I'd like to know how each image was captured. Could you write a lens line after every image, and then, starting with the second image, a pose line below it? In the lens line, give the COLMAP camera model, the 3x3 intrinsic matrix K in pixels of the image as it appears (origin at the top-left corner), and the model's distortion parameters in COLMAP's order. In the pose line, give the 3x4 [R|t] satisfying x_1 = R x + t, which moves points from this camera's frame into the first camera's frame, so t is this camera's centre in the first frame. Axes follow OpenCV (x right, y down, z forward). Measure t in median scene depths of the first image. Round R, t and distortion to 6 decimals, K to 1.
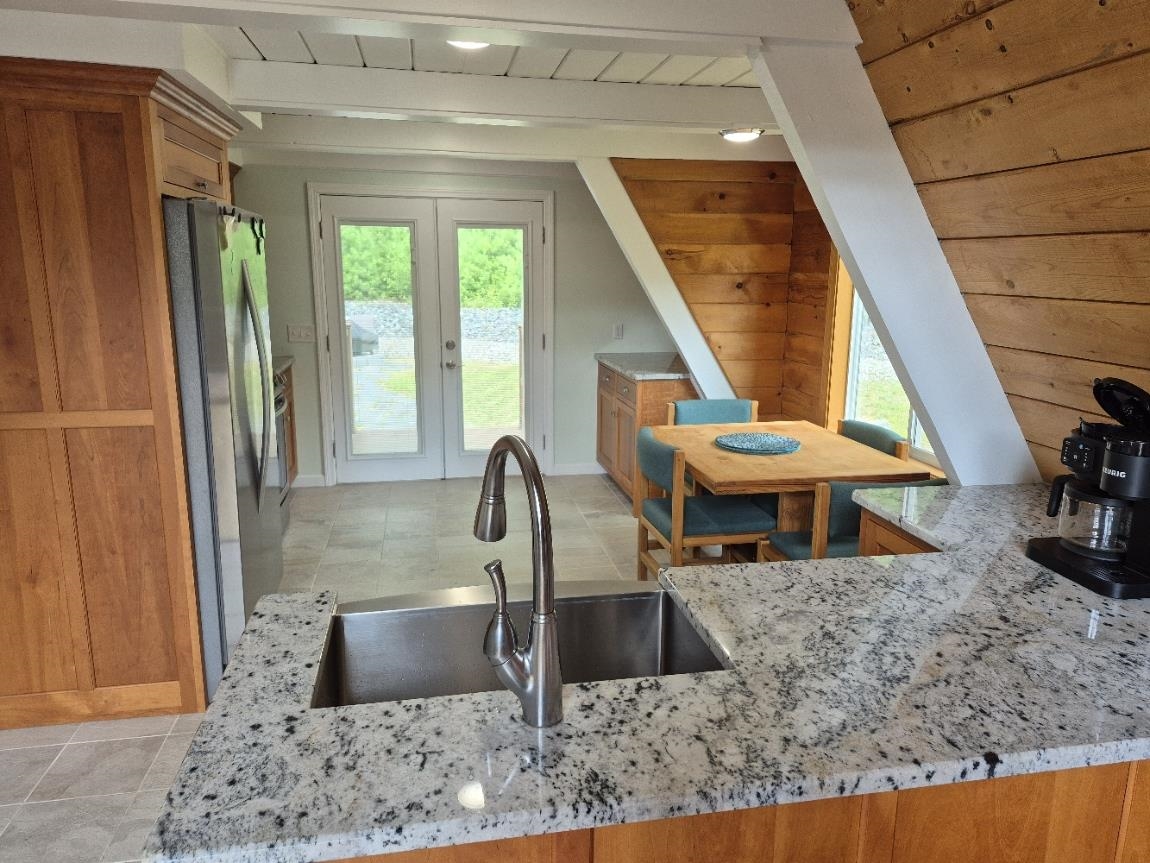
lens RADIAL K [[790.8, 0, 575.0], [0, 790.8, 431.5], [0, 0, 1]] dist [-0.000643, -0.000322]
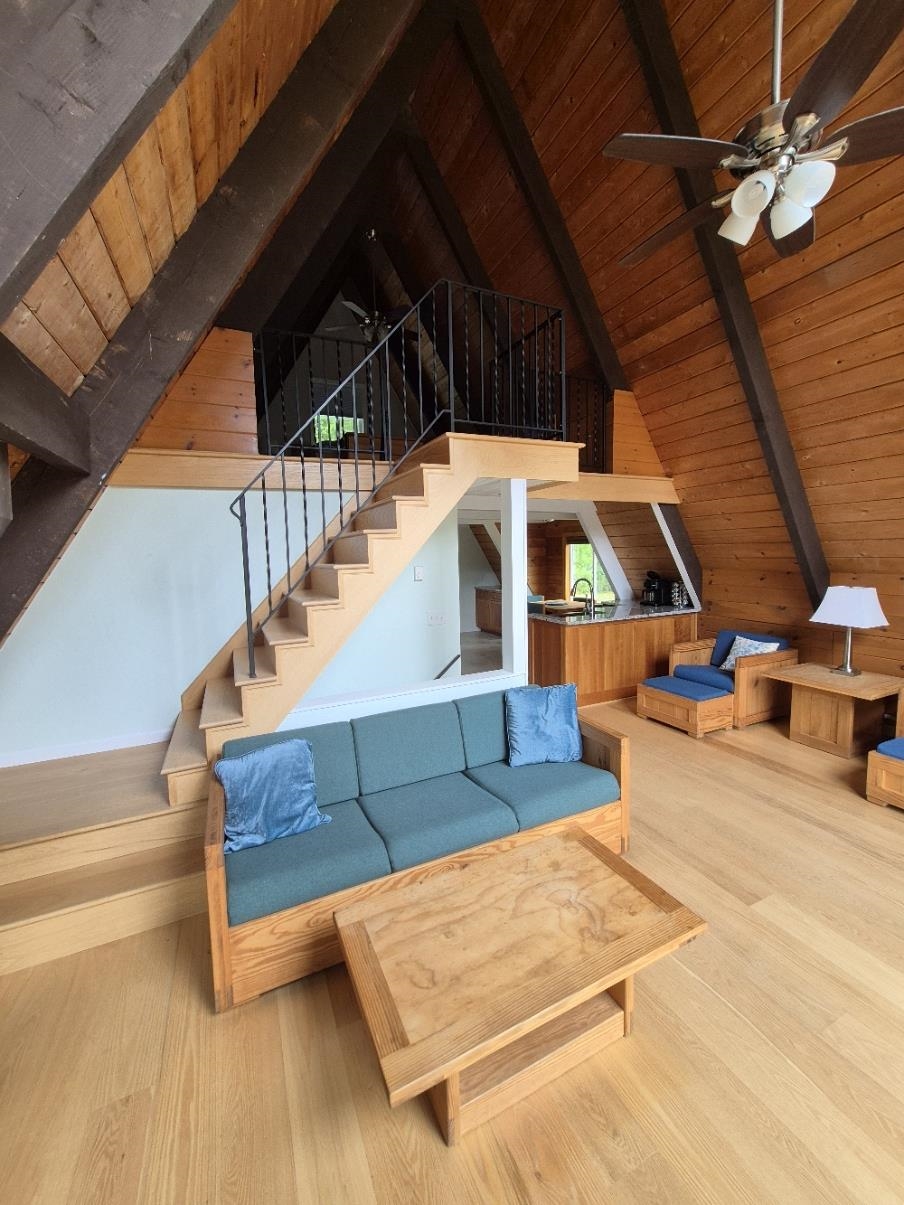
lens RADIAL K [[479.0, 0, 451.8], [0, 479.0, 575.9], [0, 0, 1]] dist [-0.000630, -0.000045]
pose [[0.962431, -0.048860, 0.267093, -0.827226], [0.092131, 0.984083, -0.151961, 0.184839], [-0.255417, 0.170859, 0.951614, -0.982149]]
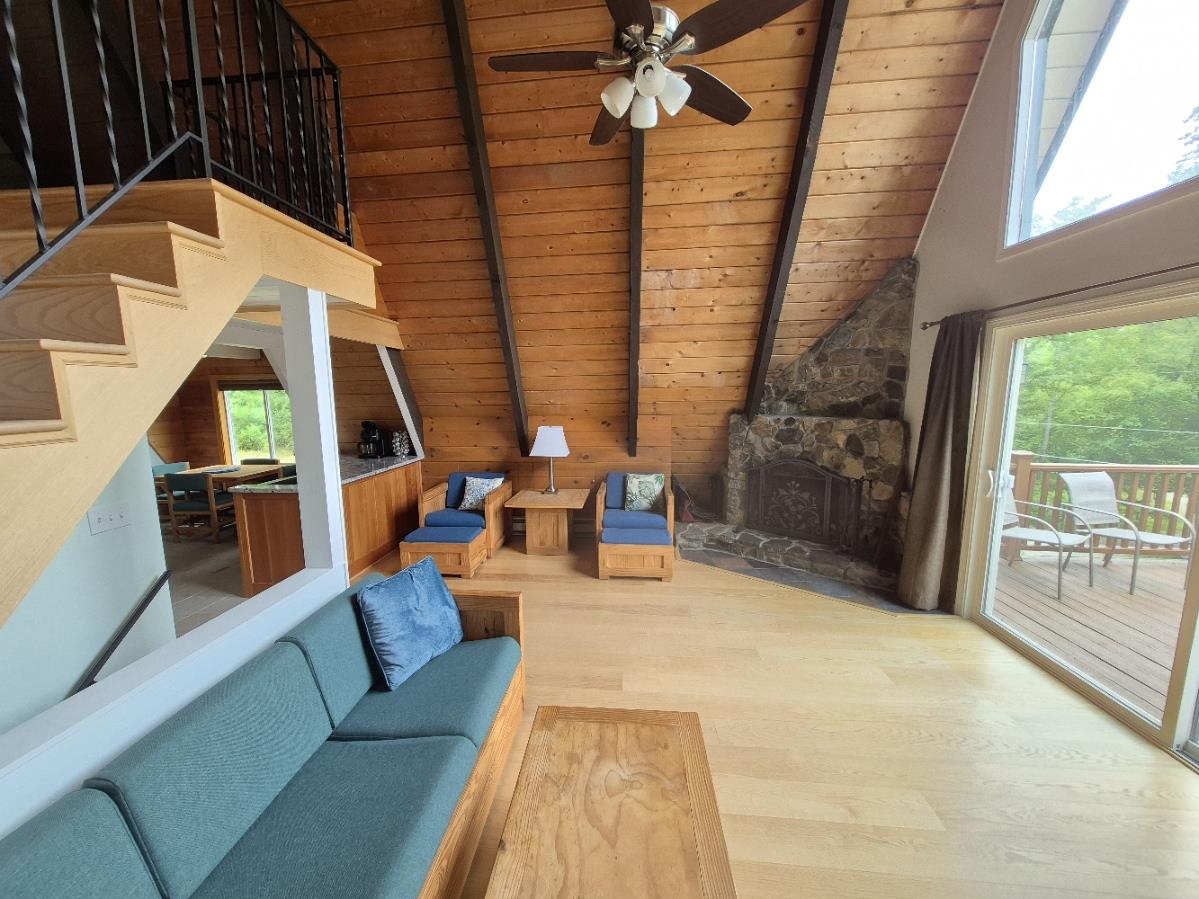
lens RADIAL K [[464.3, 0, 599.5], [0, 464.3, 449.5], [0, 0, 1]] dist [0.000467, -0.000014]
pose [[0.251007, -0.134208, 0.958637, -0.972727], [0.222452, 0.971834, 0.077809, 0.113216], [-0.942078, 0.193720, 0.273791, -0.651362]]
